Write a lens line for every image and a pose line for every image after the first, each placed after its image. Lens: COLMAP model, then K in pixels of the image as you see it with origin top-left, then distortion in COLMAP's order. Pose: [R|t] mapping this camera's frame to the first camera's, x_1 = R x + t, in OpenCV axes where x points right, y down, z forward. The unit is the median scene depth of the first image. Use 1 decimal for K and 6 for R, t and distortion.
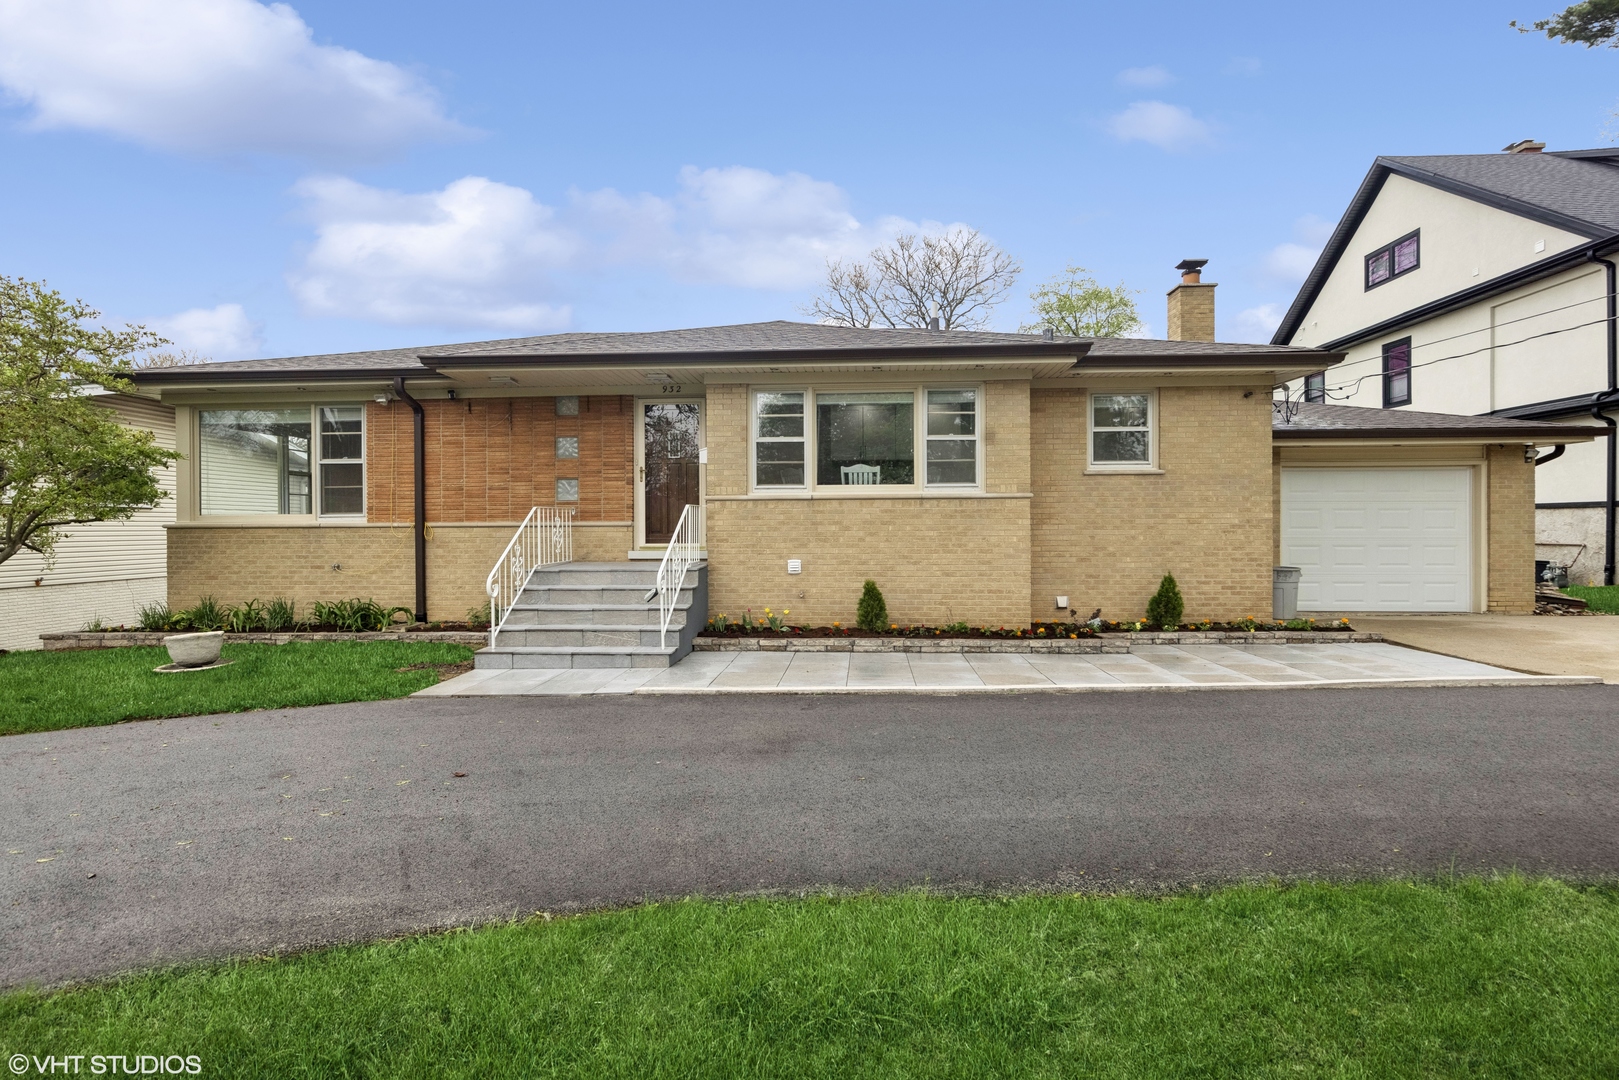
lens RADIAL K [[813.9, 0, 809.0], [0, 813.9, 530.1], [0, 0, 1]] dist [0.003280, 0.001474]
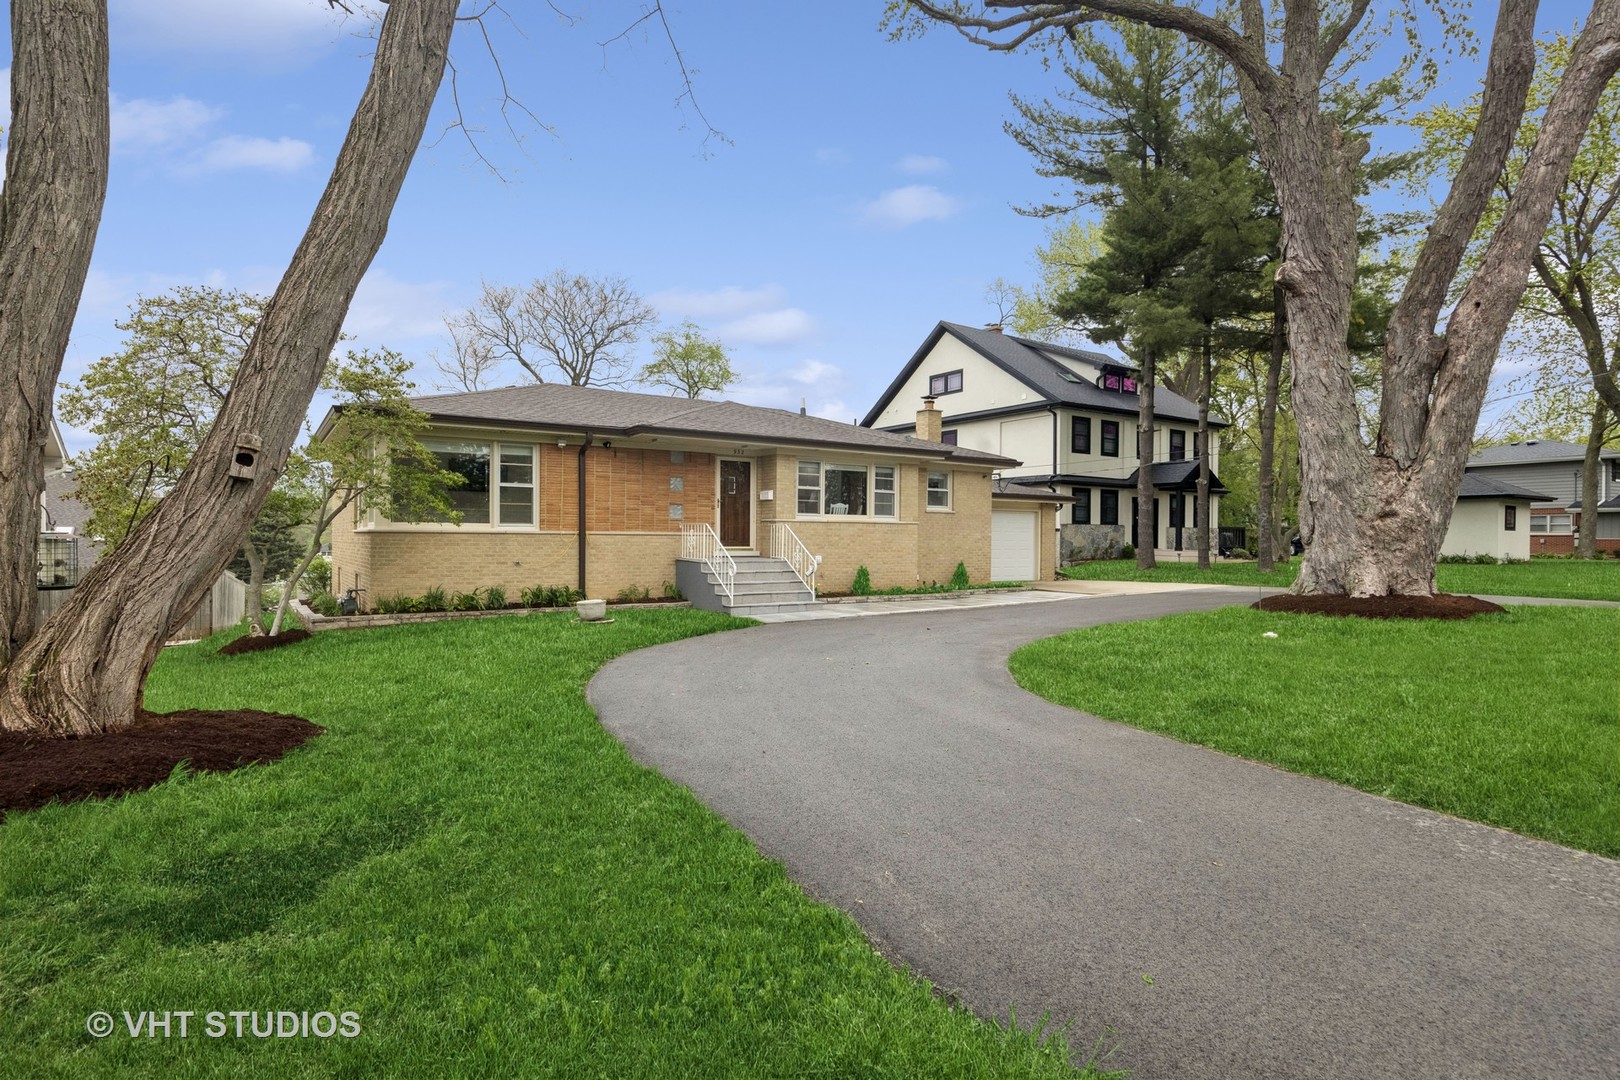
lens RADIAL K [[838.1, 0, 833.5], [0, 838.1, 540.9], [0, 0, 1]] dist [-0.000667, -0.000514]
pose [[0.786526, 0.008456, 0.617500, -1.040314], [-0.009023, 0.999957, -0.002200, 0.007055], [-0.617492, -0.003841, 0.786568, -0.433979]]
